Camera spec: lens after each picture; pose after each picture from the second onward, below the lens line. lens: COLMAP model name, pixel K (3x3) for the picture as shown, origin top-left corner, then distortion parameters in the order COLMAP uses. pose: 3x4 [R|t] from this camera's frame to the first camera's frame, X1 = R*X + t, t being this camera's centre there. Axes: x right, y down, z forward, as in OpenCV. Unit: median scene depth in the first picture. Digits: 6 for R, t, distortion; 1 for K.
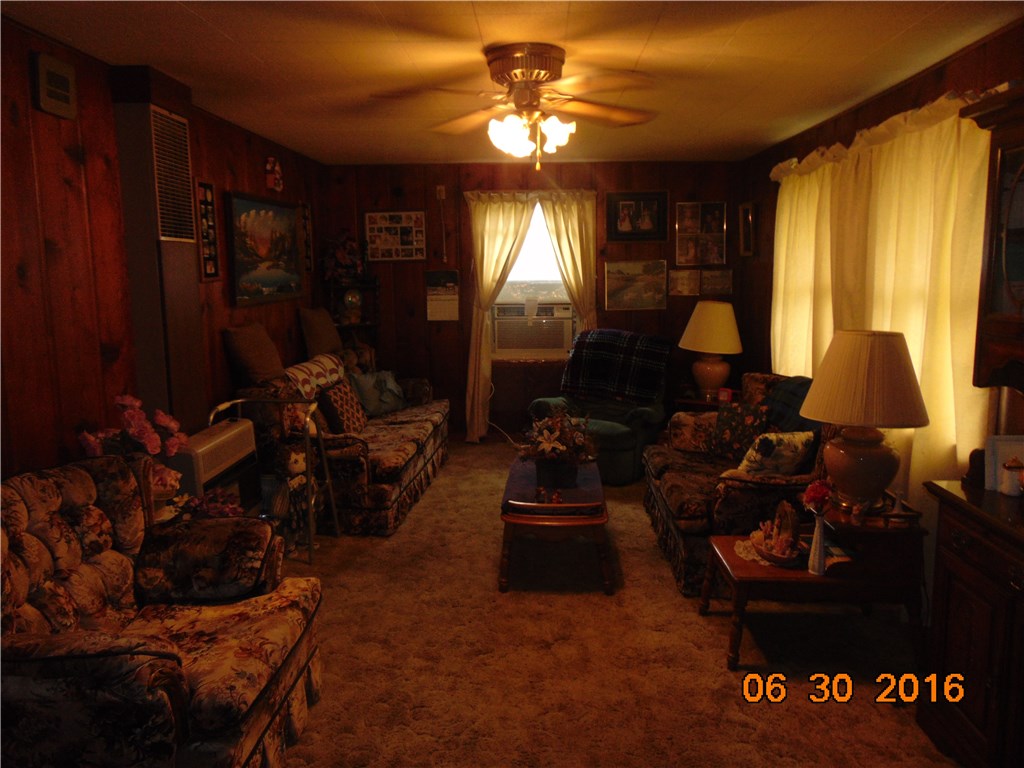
lens RADIAL K [[765.7, 0, 512.0], [0, 765.7, 384.0], [0, 0, 1]] dist [-0.032708, 0.056201]
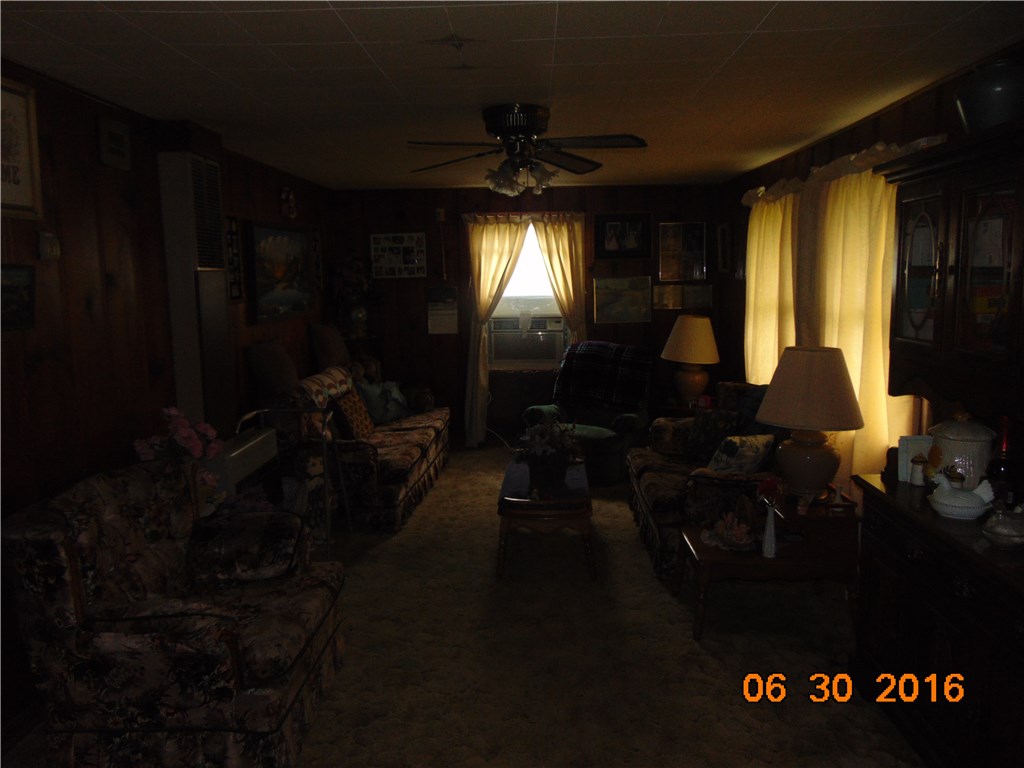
lens RADIAL K [[765.7, 0, 512.0], [0, 765.7, 384.0], [0, 0, 1]] dist [-0.032708, 0.056201]
pose [[0.999971, -0.006933, 0.003289, 0.002771], [0.006960, 0.999943, -0.008119, -0.003824], [-0.003233, 0.008142, 0.999962, -0.084886]]
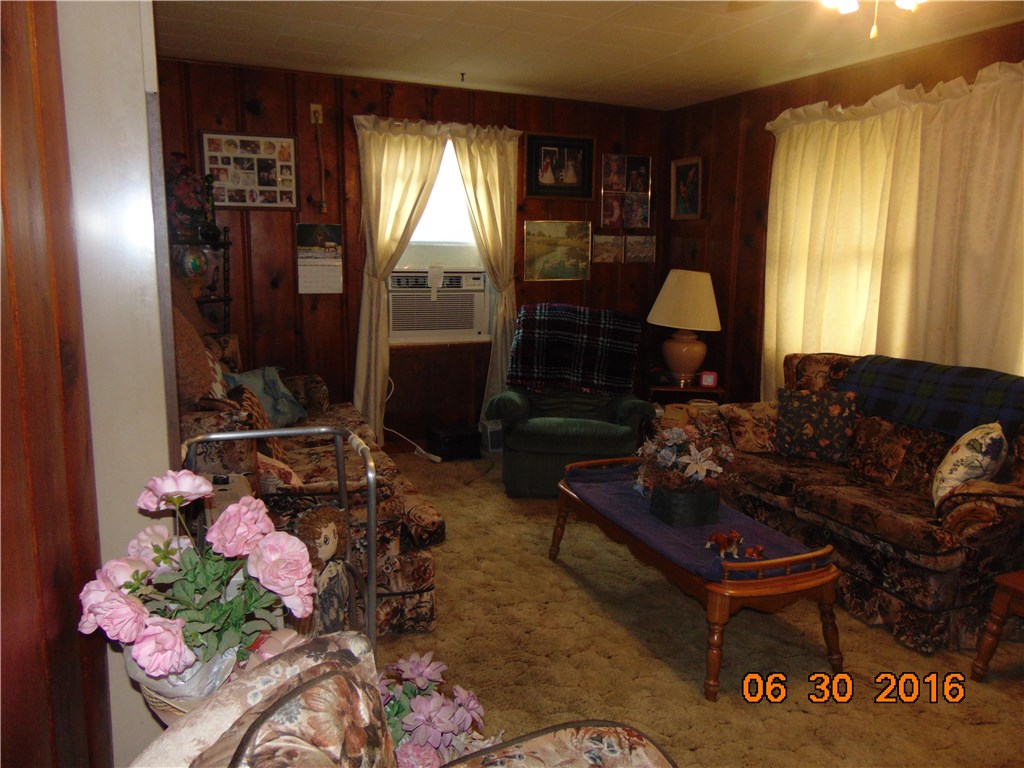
lens RADIAL K [[765.7, 0, 512.0], [0, 765.7, 384.0], [0, 0, 1]] dist [-0.032708, 0.056201]
pose [[0.903174, -0.050799, 0.426259, -0.283532], [0.038971, 0.998576, 0.036430, -0.019934], [-0.427503, -0.016290, 0.903867, 0.316473]]
